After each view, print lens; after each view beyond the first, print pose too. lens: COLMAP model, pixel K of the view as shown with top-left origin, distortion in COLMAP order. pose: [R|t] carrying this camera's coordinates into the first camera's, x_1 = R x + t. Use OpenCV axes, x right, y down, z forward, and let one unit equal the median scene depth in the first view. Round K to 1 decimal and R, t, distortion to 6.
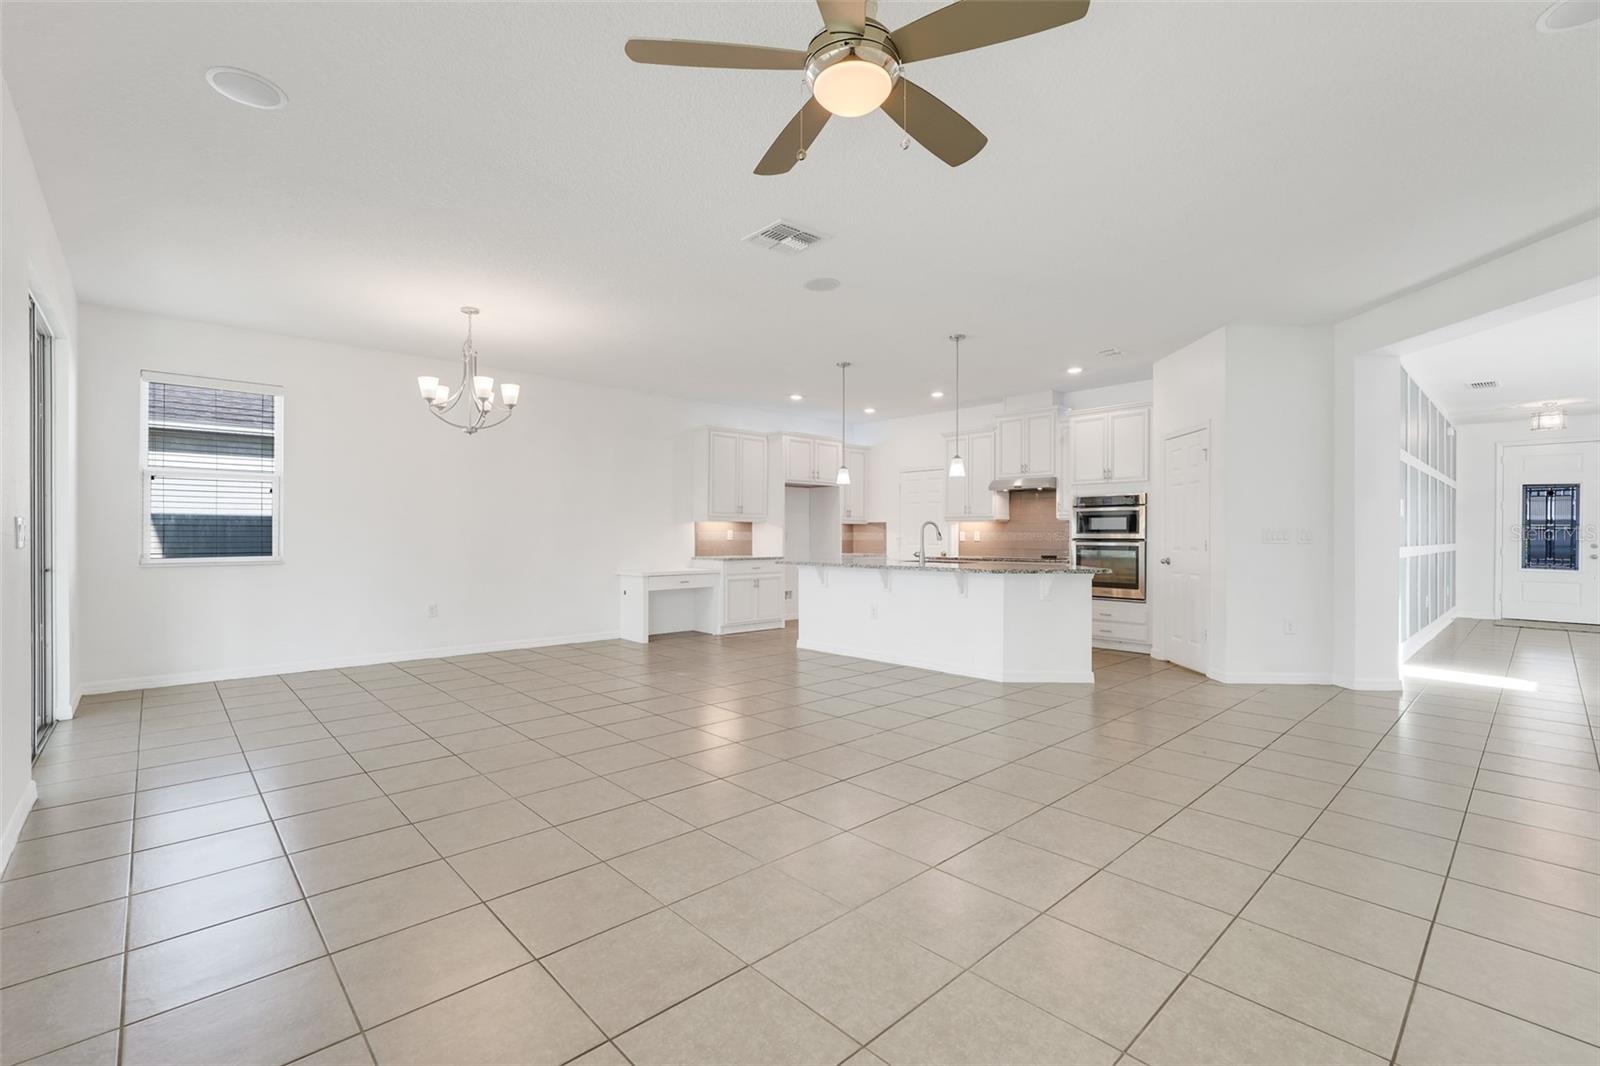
lens RADIAL K [[695.4, 0, 805.4], [0, 695.4, 526.8], [0, 0, 1]] dist [-0.002695, 0.001251]
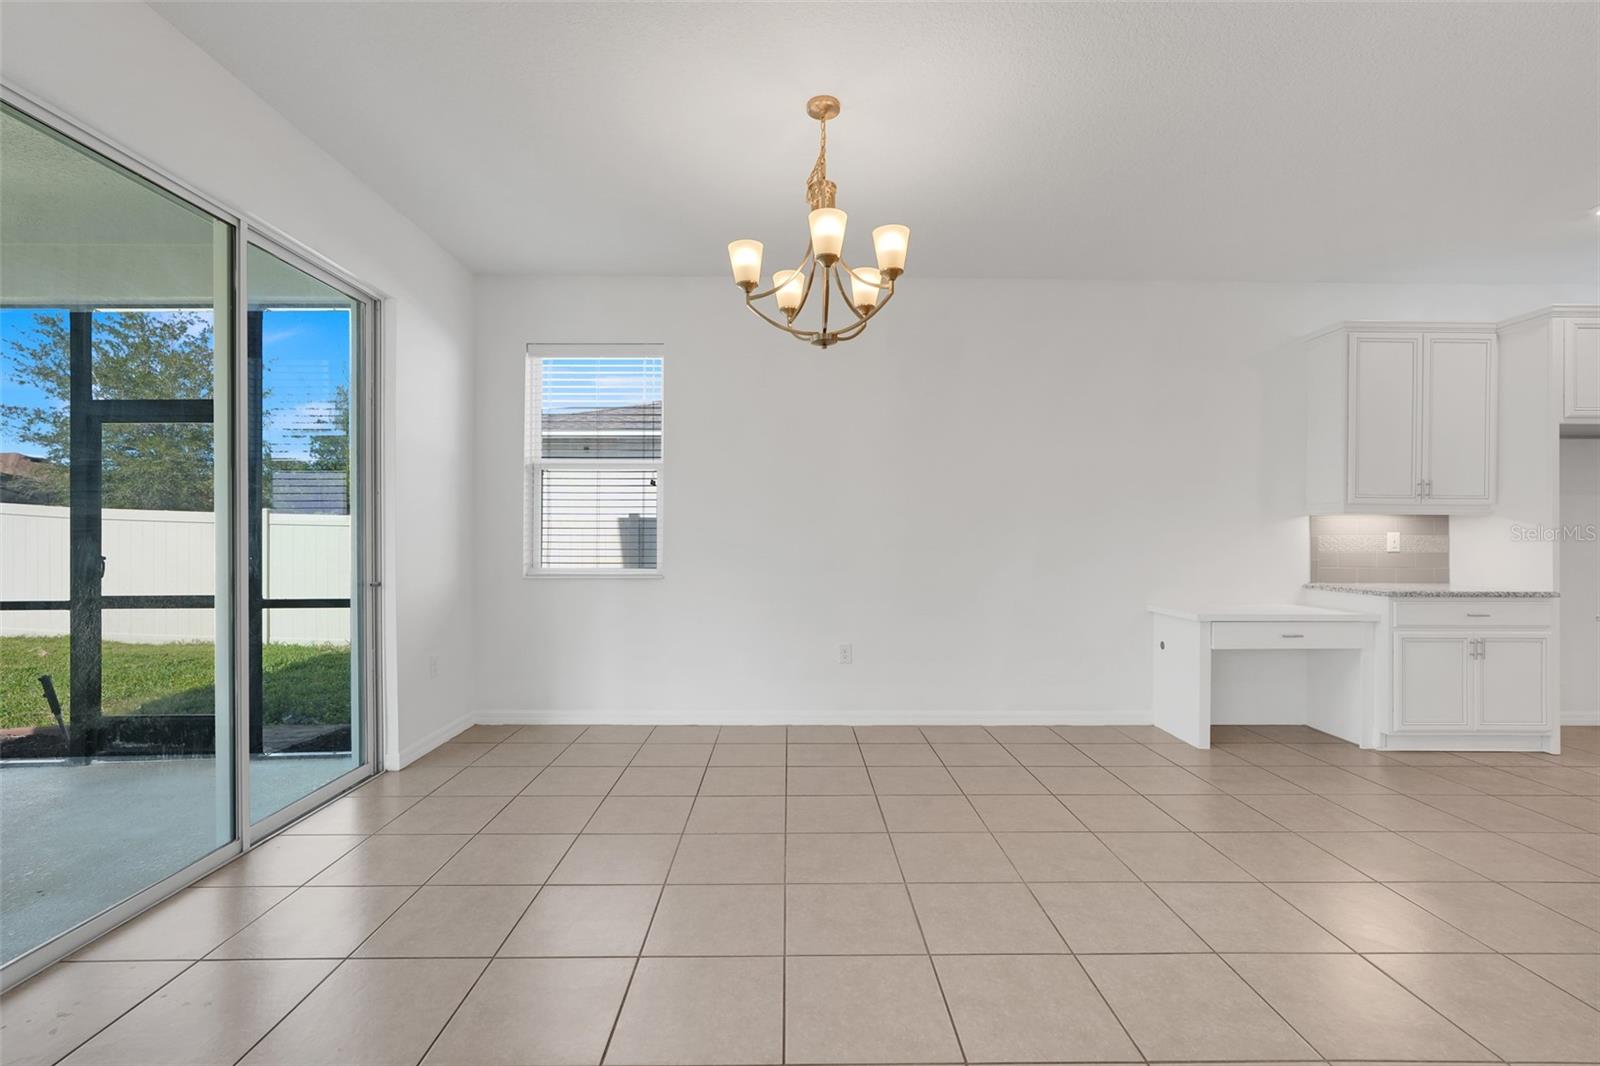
lens RADIAL K [[695.4, 0, 803.0], [0, 695.4, 537.7], [0, 0, 1]] dist [-0.002695, 0.001251]
pose [[0.737198, 0.000918, -0.675676, -0.090655], [0.005815, 0.999953, 0.007704, 0.002624], [0.675652, -0.009608, 0.737158, 0.374446]]
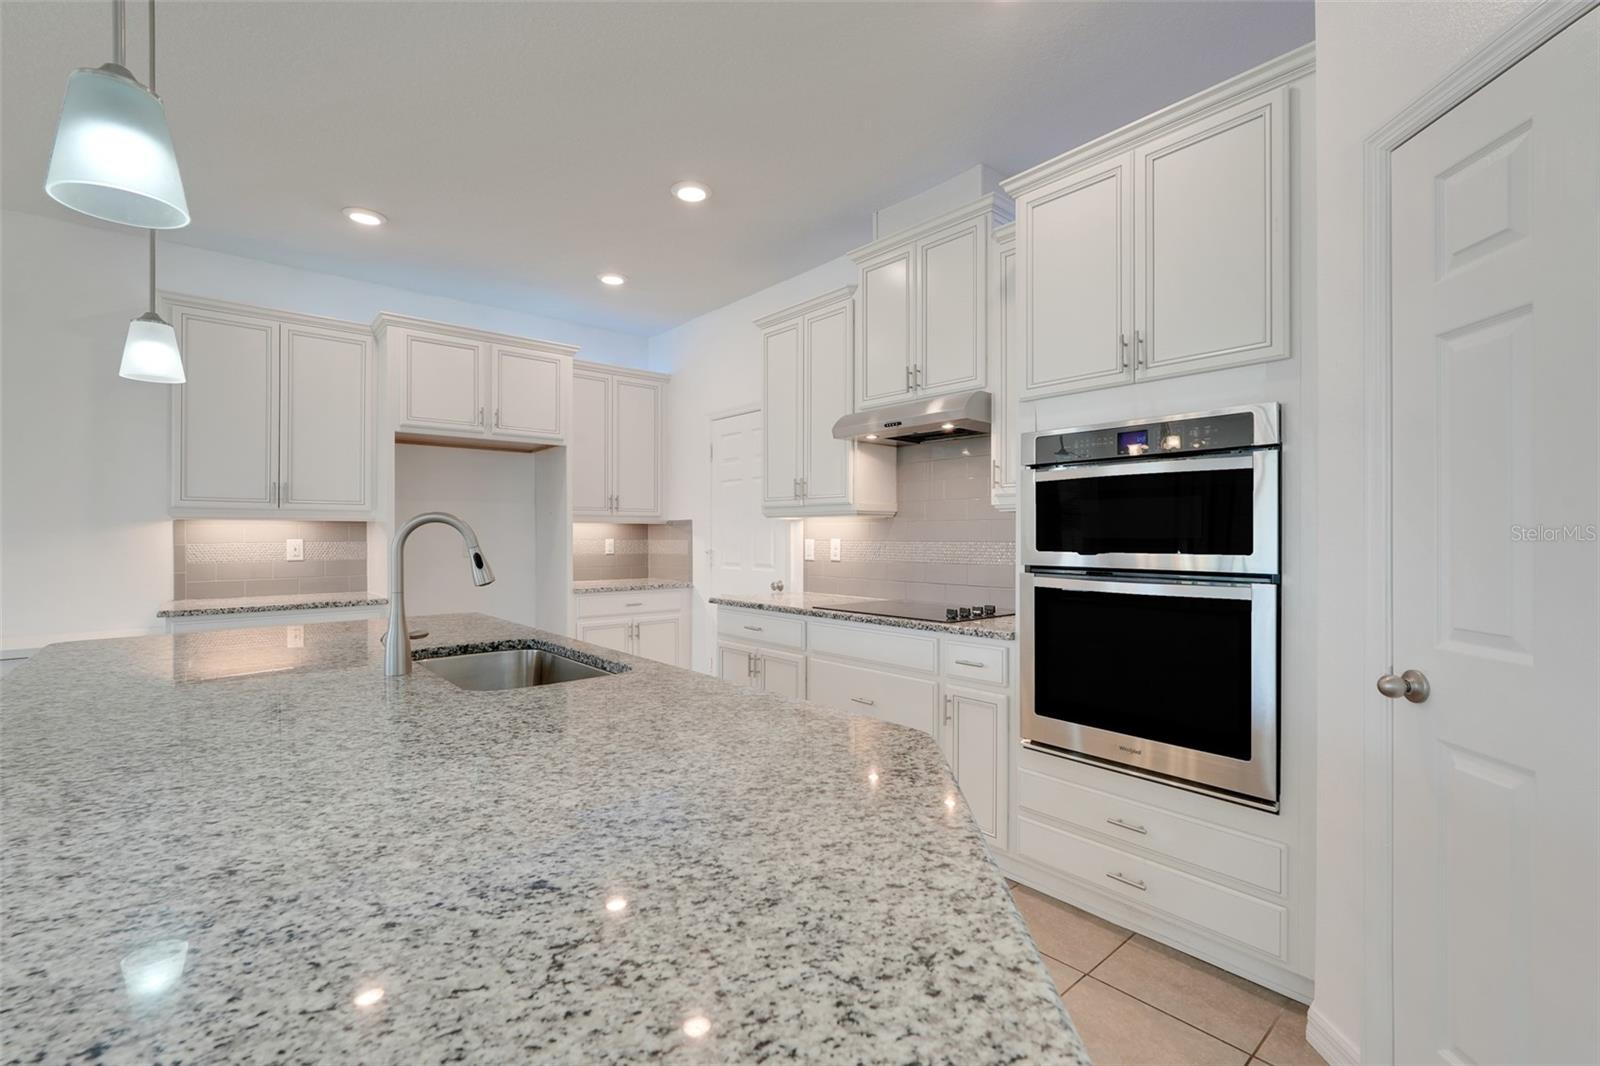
lens RADIAL K [[695.4, 0, 804.0], [0, 695.4, 532.8], [0, 0, 1]] dist [-0.002695, 0.001251]
pose [[0.999577, -0.005943, -0.028470, 0.258662], [0.006208, 0.999938, 0.009226, -0.001627], [0.028413, -0.009399, 0.999552, 0.598226]]
